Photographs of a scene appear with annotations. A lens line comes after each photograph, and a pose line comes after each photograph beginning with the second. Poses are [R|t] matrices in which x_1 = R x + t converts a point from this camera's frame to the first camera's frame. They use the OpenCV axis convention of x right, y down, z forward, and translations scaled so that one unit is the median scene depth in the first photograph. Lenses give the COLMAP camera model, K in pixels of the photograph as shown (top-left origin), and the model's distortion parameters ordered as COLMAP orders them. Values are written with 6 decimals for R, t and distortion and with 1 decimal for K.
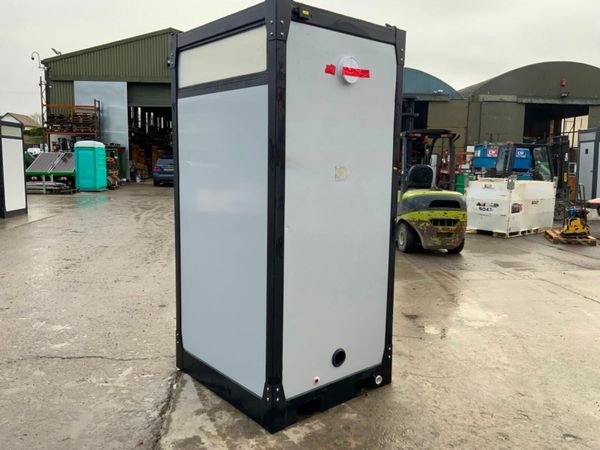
lens RADIAL K [[496.6, 0, 300.0], [0, 496.6, 225.0], [0, 0, 1]] dist [0.074278, -0.145749]
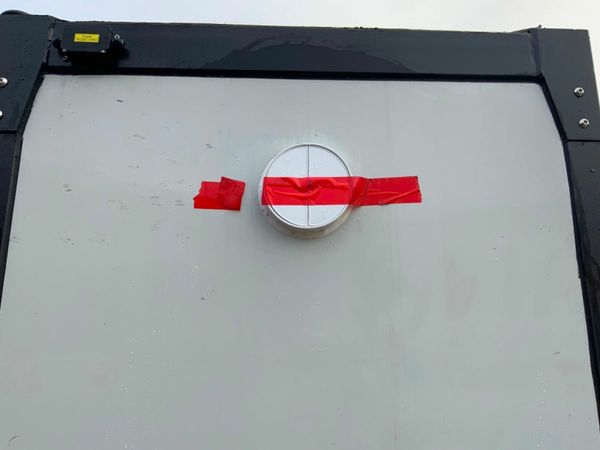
lens RADIAL K [[496.6, 0, 300.0], [0, 496.6, 225.0], [0, 0, 1]] dist [0.074278, -0.145749]
pose [[0.793117, -0.158293, -0.588141, 0.240128], [-0.062665, 0.939305, -0.337311, -0.185205], [0.605837, 0.304383, 0.735059, 0.755124]]
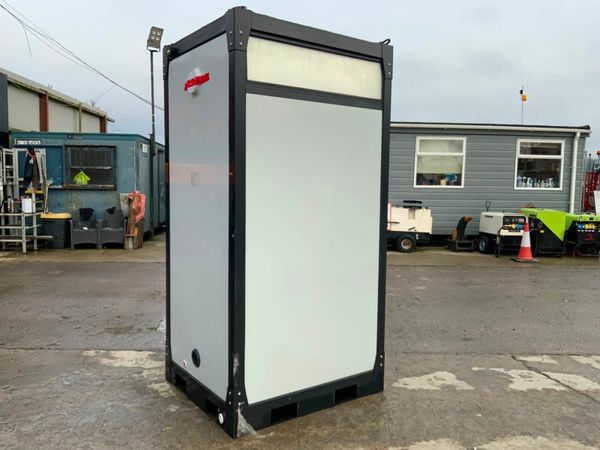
lens RADIAL K [[496.6, 0, 300.0], [0, 496.6, 225.0], [0, 0, 1]] dist [0.074278, -0.145749]
pose [[-0.083278, 0.067933, -0.994208, 1.084126], [-0.146160, 0.986052, 0.079618, -0.119582], [0.985749, 0.151944, -0.072187, 1.264145]]
